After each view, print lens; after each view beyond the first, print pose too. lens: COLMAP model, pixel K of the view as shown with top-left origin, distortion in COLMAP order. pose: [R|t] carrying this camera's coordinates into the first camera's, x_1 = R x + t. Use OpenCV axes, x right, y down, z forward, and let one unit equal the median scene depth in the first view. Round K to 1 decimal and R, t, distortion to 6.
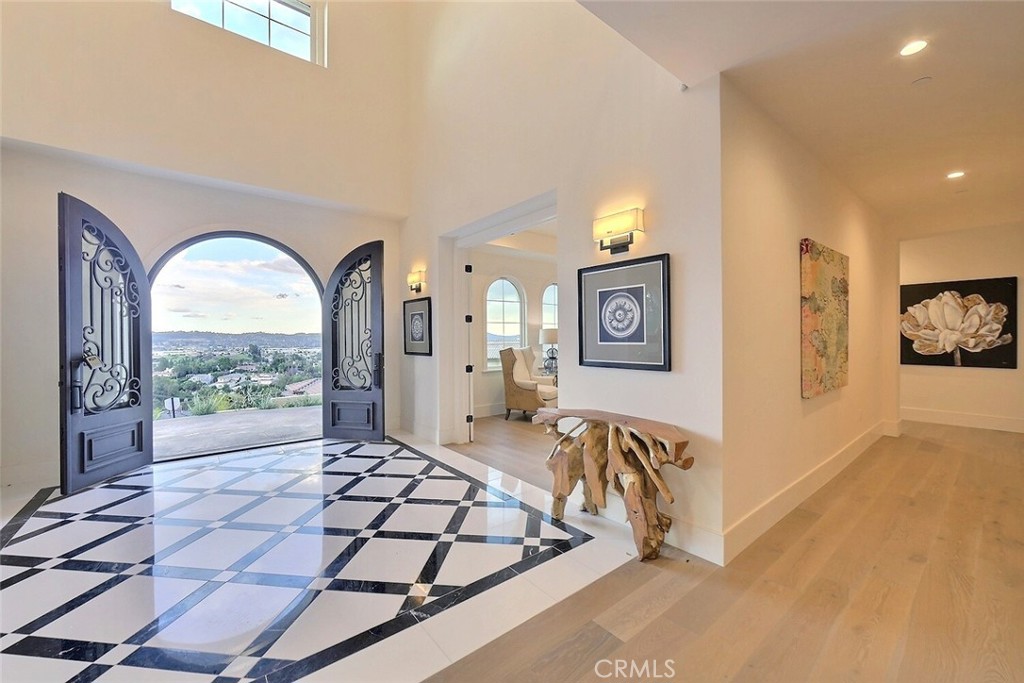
lens RADIAL K [[401.0, 0, 510.9], [0, 401.0, 338.7], [0, 0, 1]] dist [-0.009162, 0.001534]
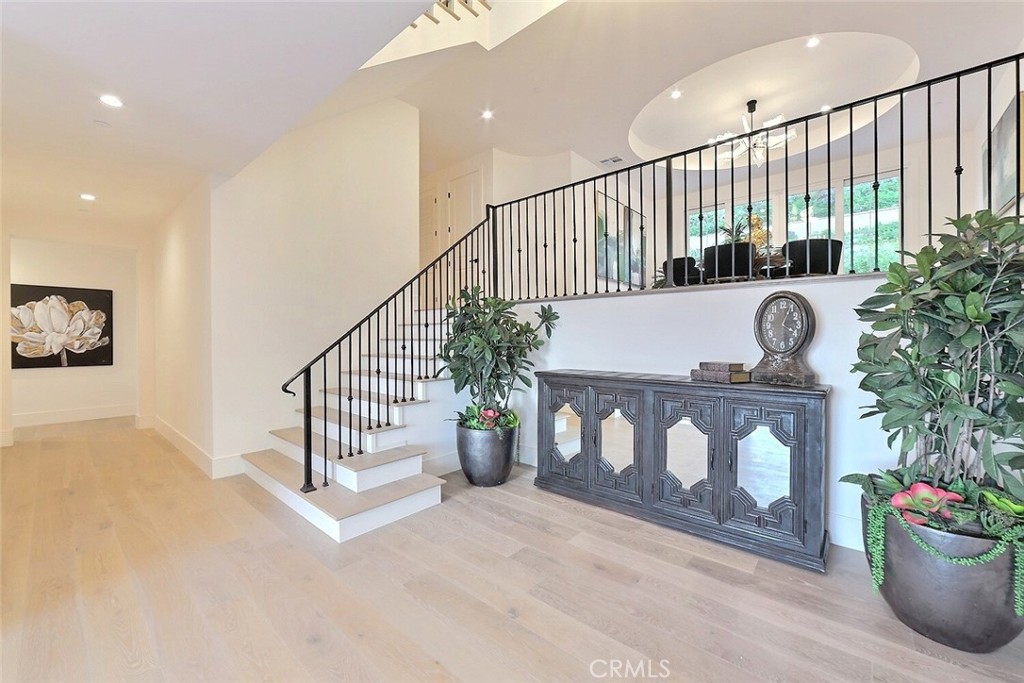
lens RADIAL K [[401.0, 0, 511.4], [0, 401.0, 339.3], [0, 0, 1]] dist [-0.009162, 0.001534]
pose [[-0.176414, 0.000367, 0.984316, -0.142197], [0.004724, 0.999989, 0.000474, 0.000497], [-0.984305, 0.004733, -0.176413, 0.004500]]
